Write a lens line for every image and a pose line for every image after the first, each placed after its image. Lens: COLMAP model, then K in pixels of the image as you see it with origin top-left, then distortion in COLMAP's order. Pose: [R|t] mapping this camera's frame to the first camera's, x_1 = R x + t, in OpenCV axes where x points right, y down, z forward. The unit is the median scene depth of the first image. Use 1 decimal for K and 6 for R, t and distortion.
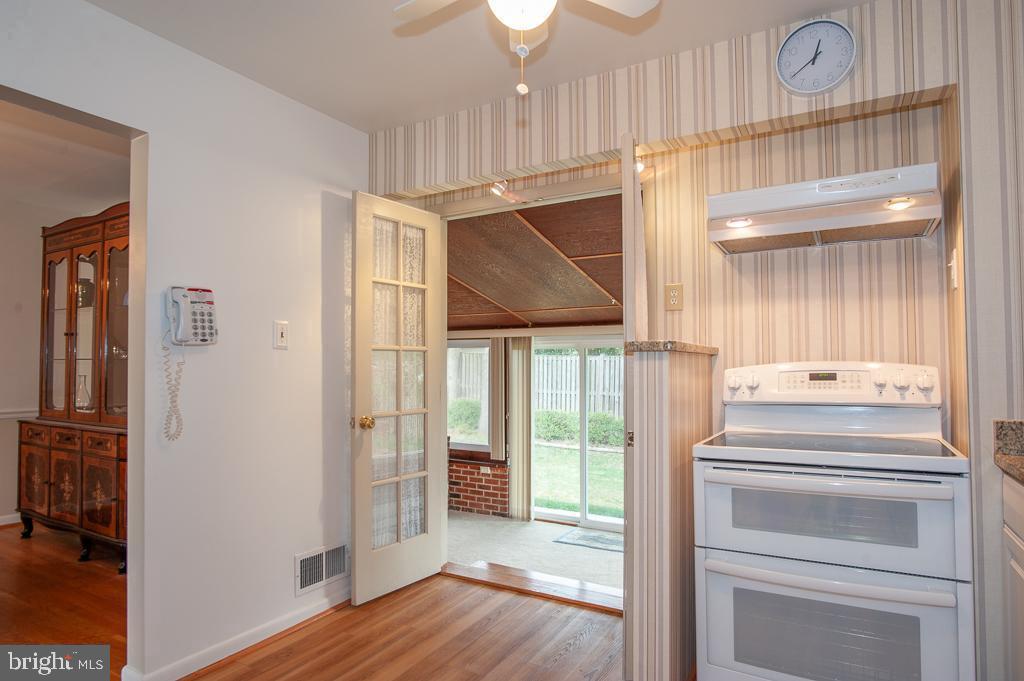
lens RADIAL K [[606.9, 0, 509.6], [0, 606.9, 353.6], [0, 0, 1]] dist [-0.024961, 0.004999]
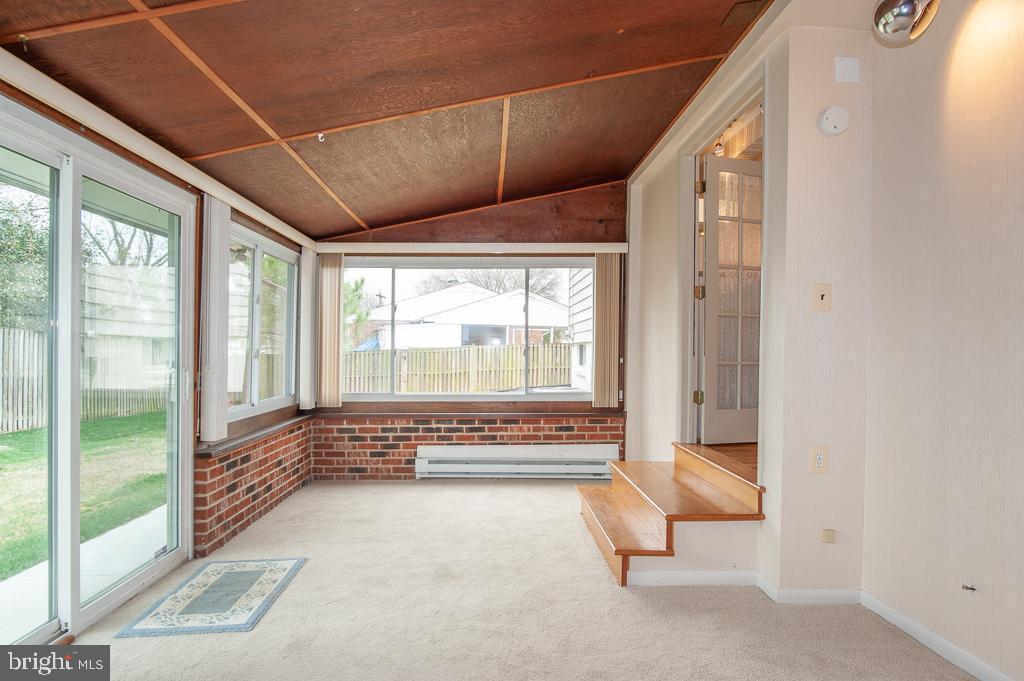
lens RADIAL K [[583.3, 0, 478.7], [0, 583.3, 354.3], [0, 0, 1]] dist [-0.004466, 0.000164]
pose [[-0.481914, -0.008127, 0.876181, -0.309970], [-0.019295, 0.999813, -0.001339, 0.094789], [-0.876006, -0.017551, -0.481981, 0.896016]]
